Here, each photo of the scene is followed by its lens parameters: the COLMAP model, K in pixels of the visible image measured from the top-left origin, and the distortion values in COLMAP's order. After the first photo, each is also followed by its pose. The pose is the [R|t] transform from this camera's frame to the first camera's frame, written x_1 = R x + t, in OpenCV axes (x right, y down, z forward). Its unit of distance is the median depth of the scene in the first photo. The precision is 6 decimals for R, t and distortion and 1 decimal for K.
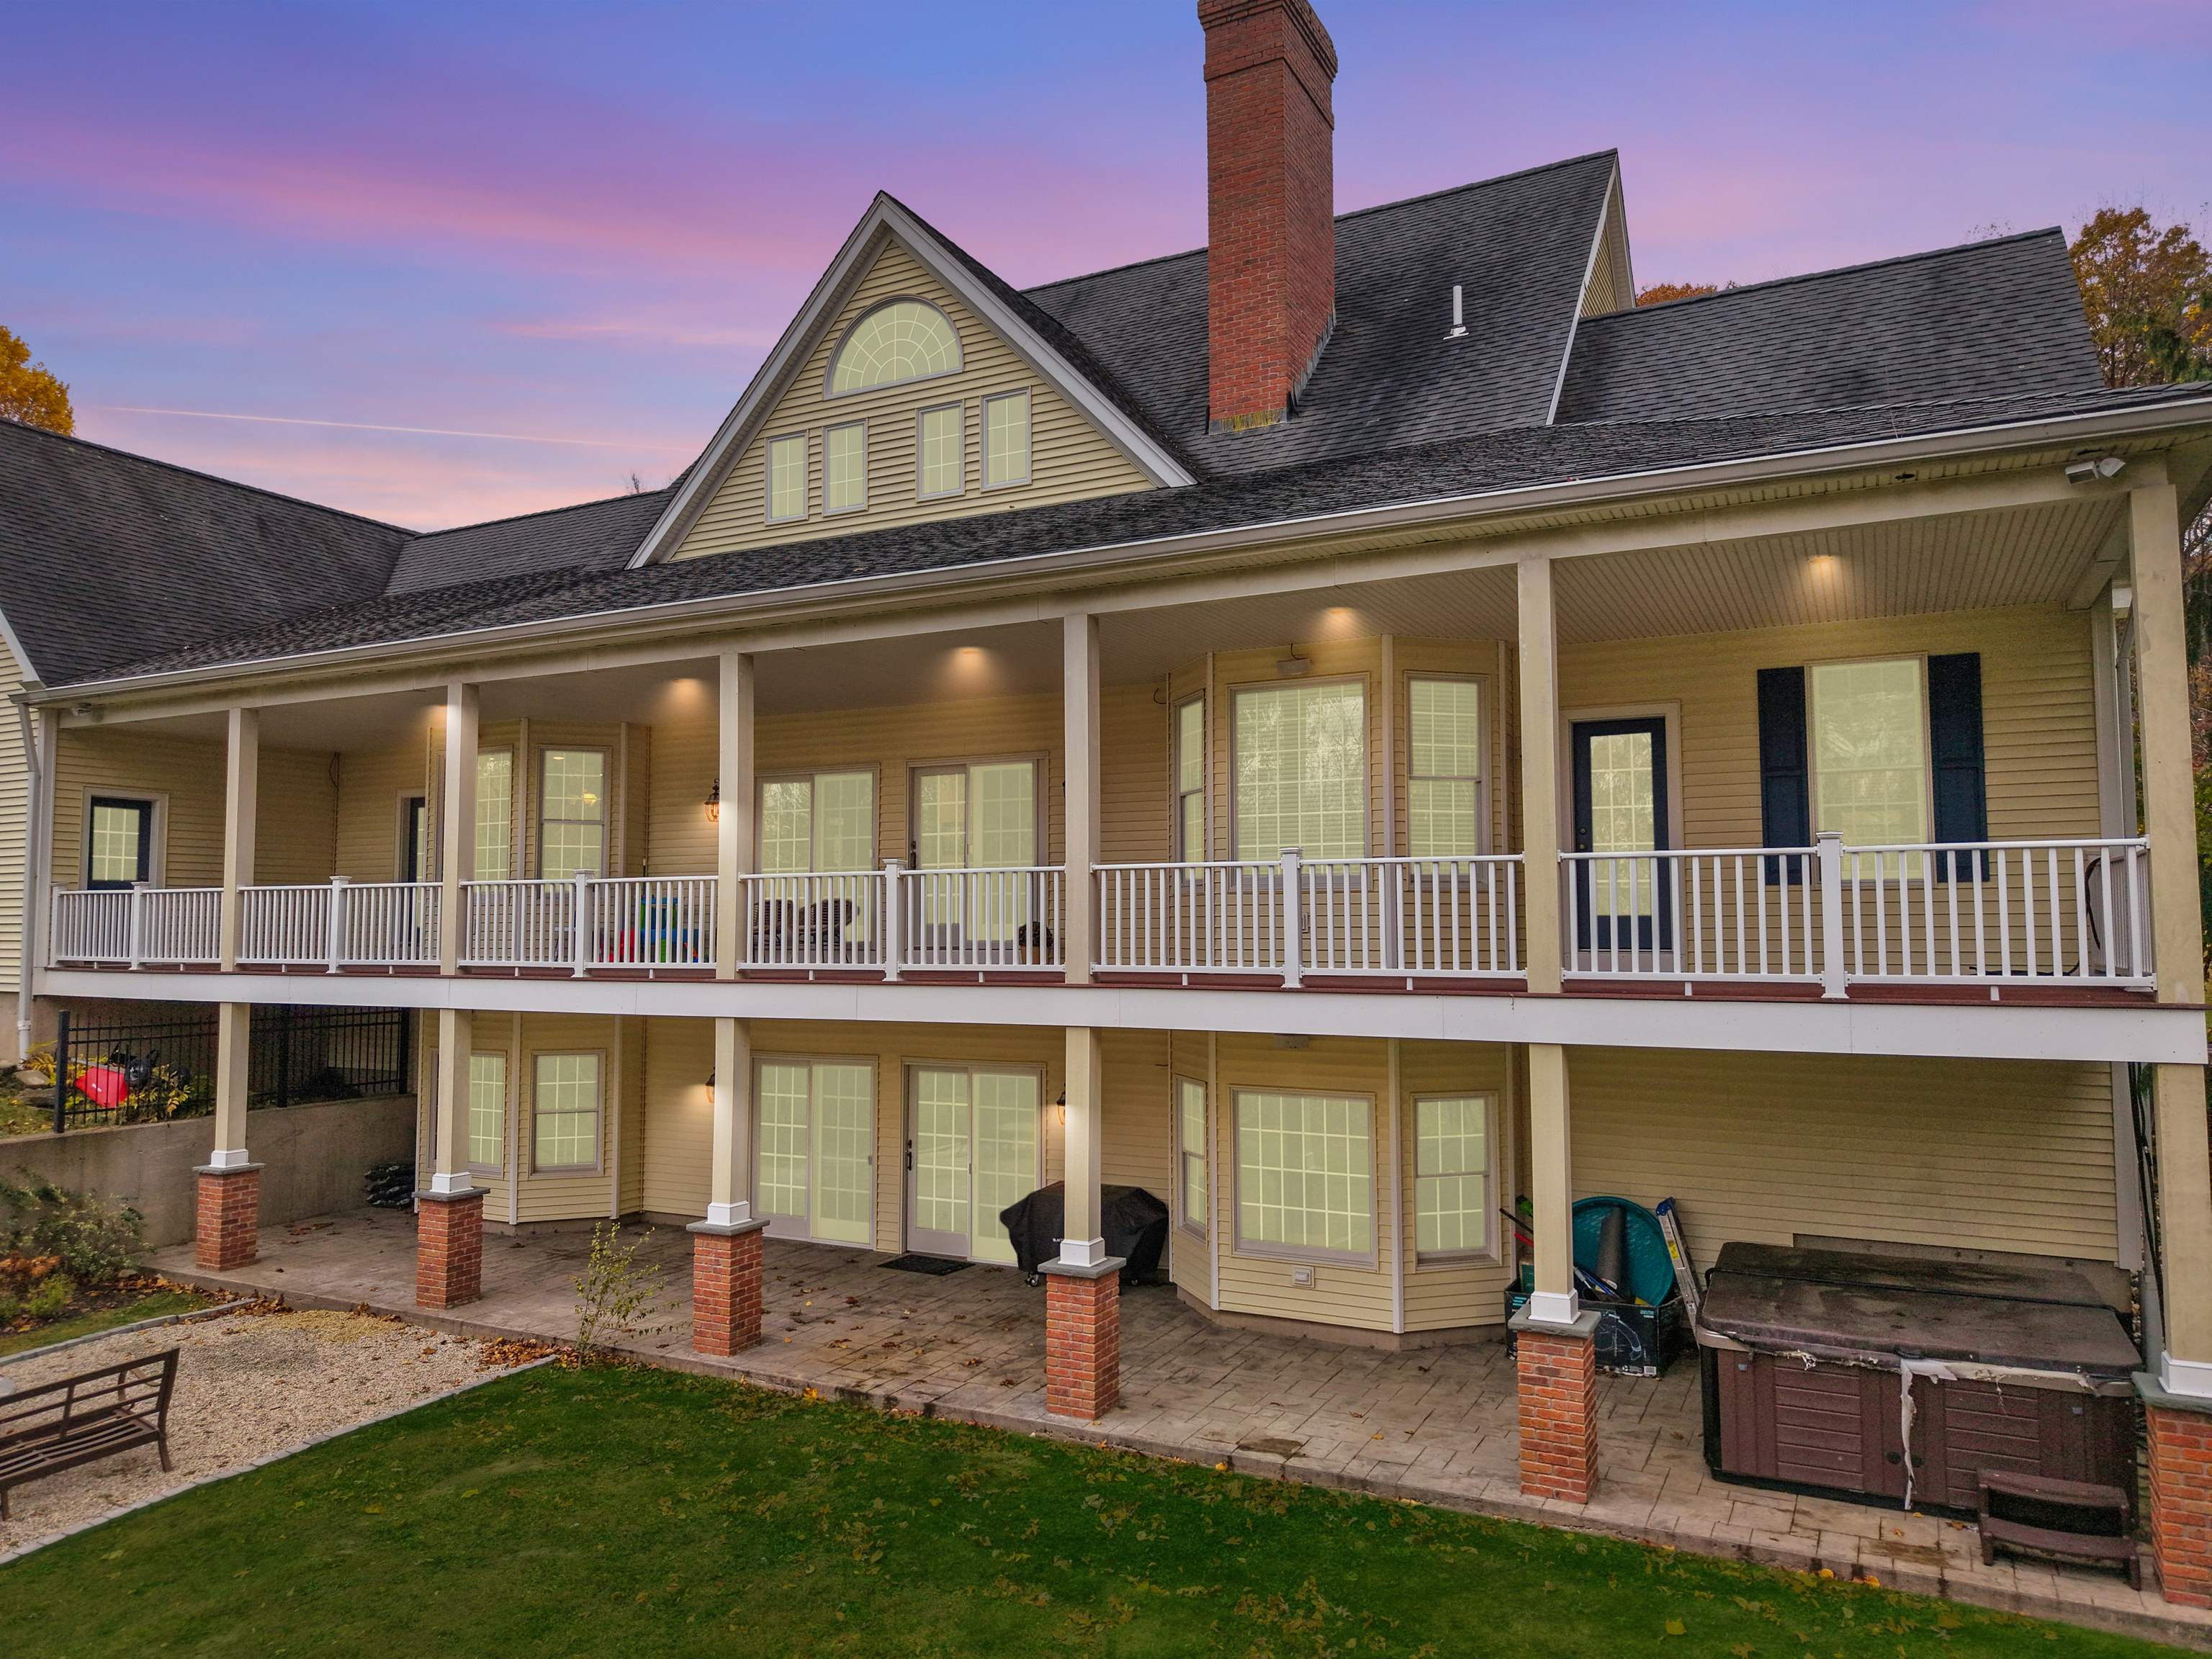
lens RADIAL K [[1473.1, 0, 1124.6], [0, 1473.1, 831.4], [0, 0, 1]] dist [-0.002569, 0.000832]
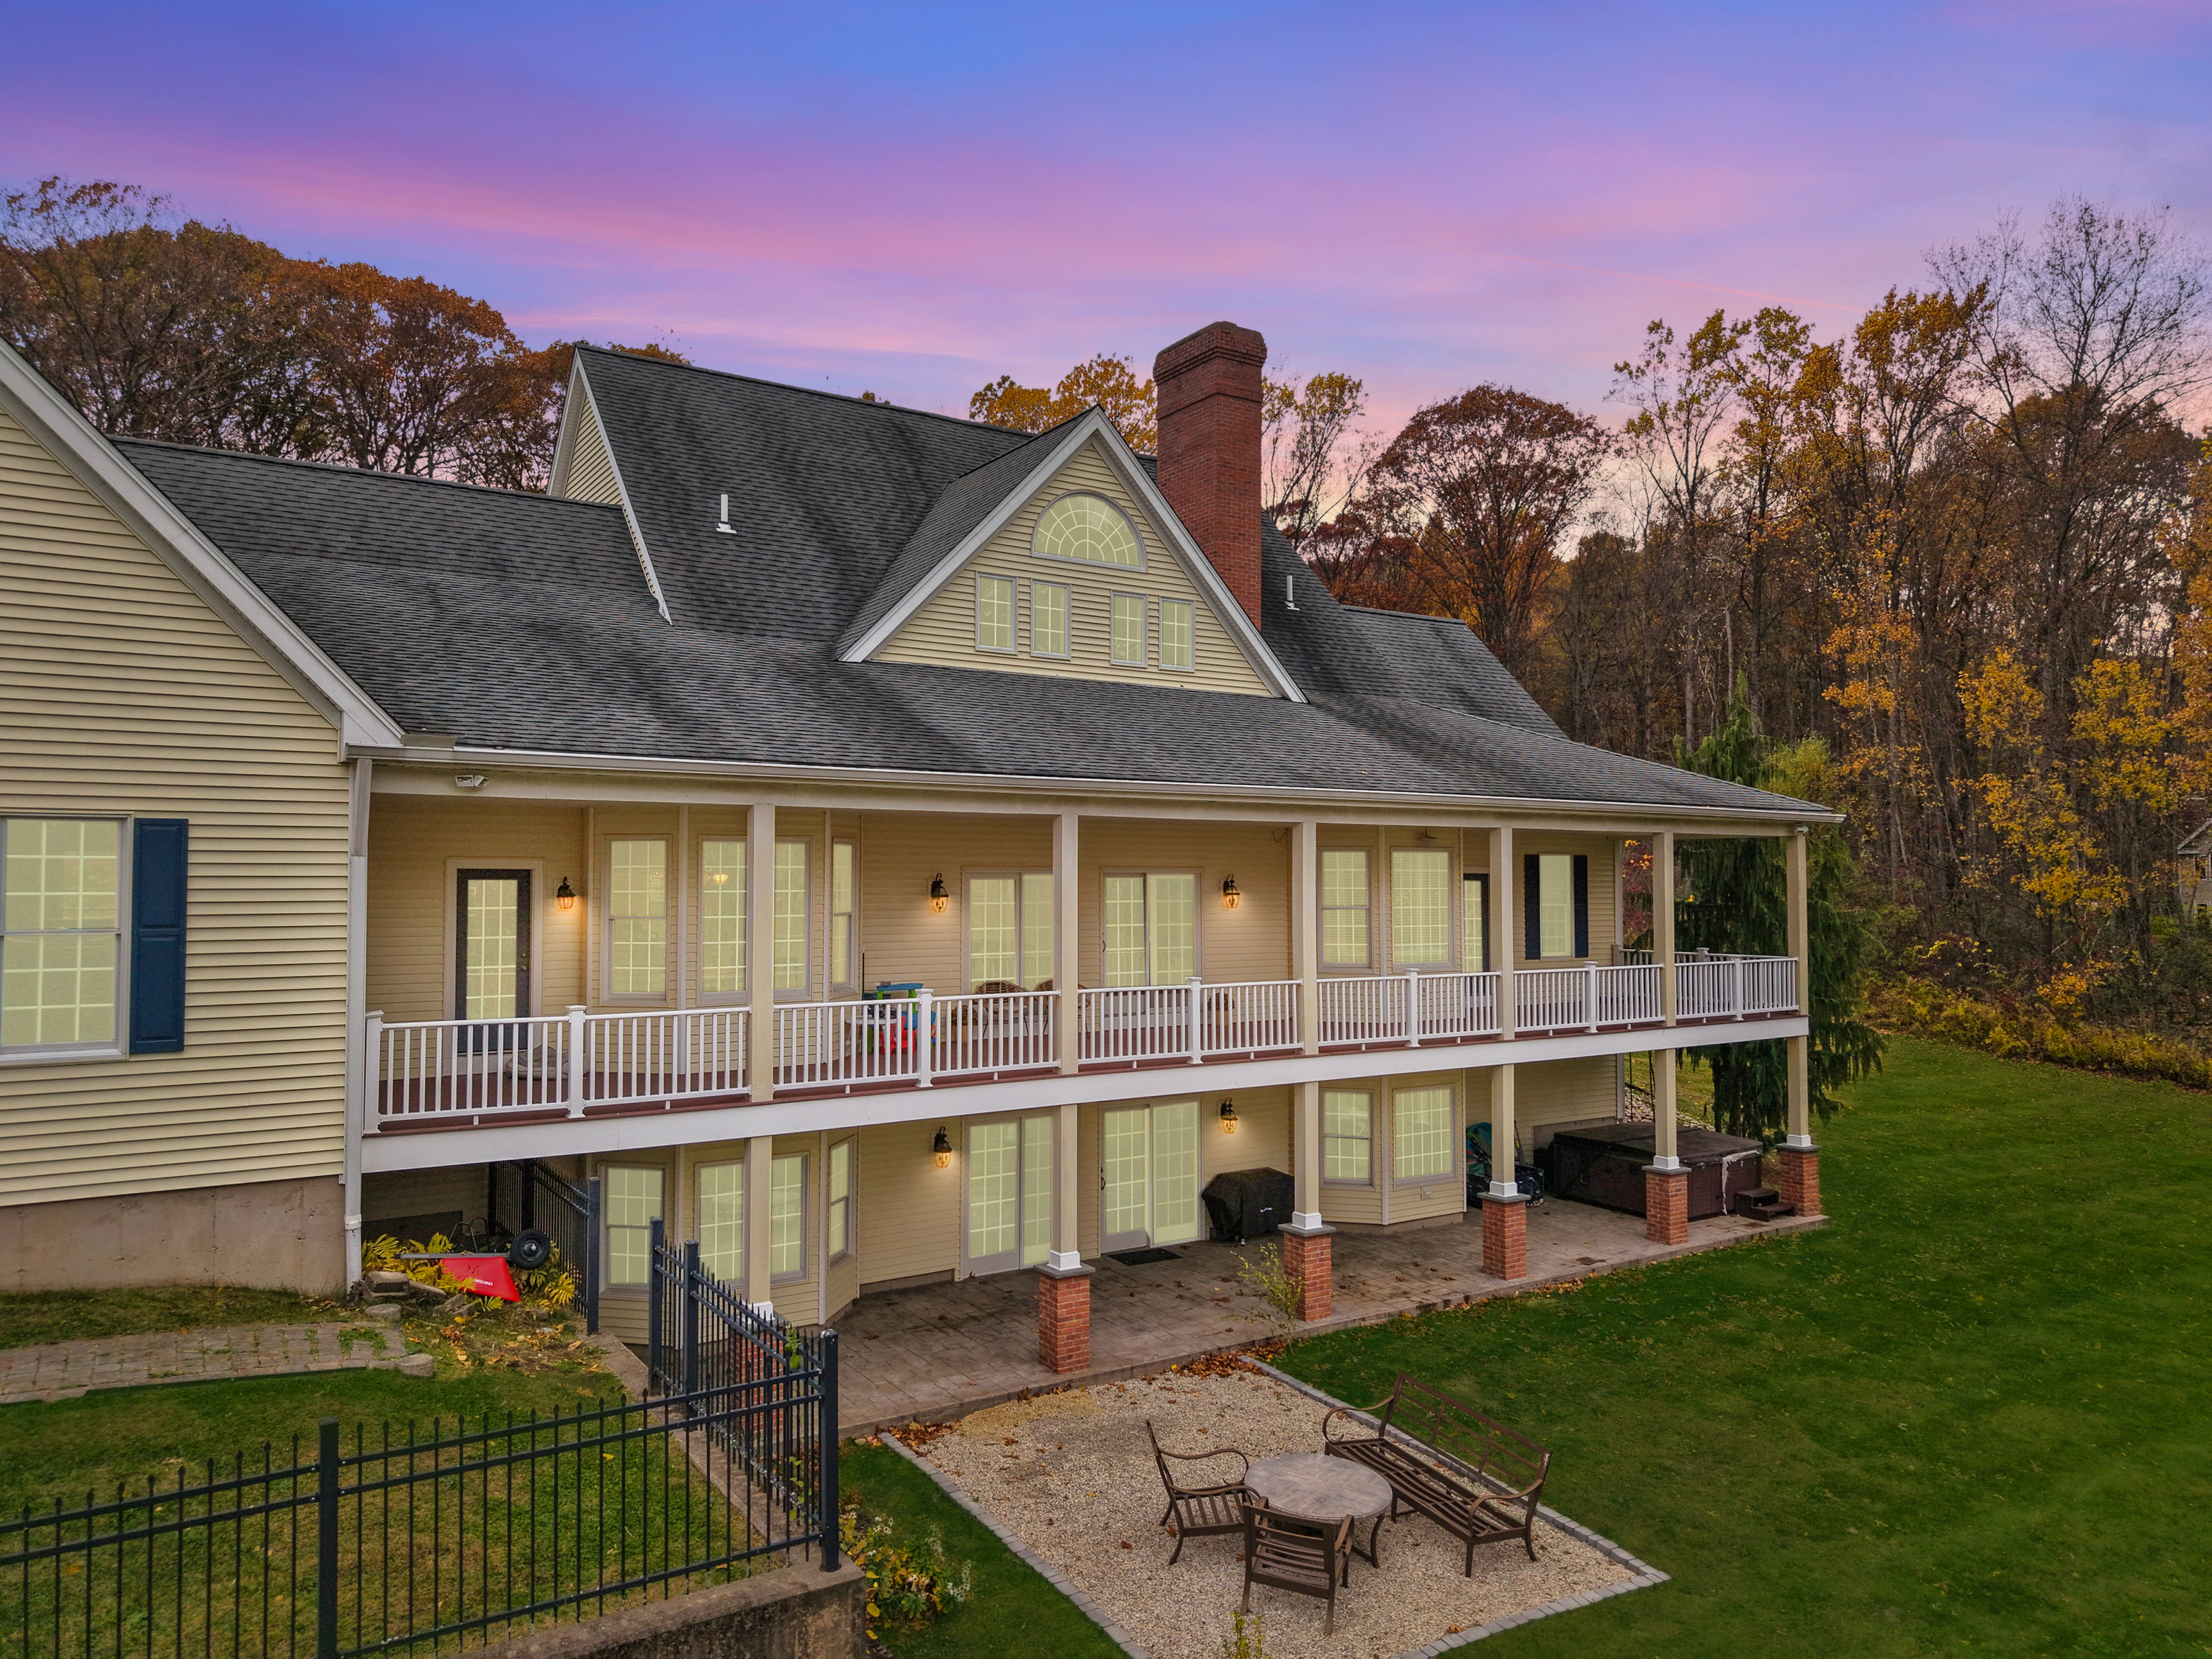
lens RADIAL K [[1473.1, 0, 1124.6], [0, 1473.1, 831.4], [0, 0, 1]] dist [-0.002569, 0.000832]
pose [[0.496036, 0.033660, 0.867649, -1.315694], [-0.060608, 0.998153, -0.004073, -0.080585], [-0.866184, -0.050566, 0.497160, 0.385030]]
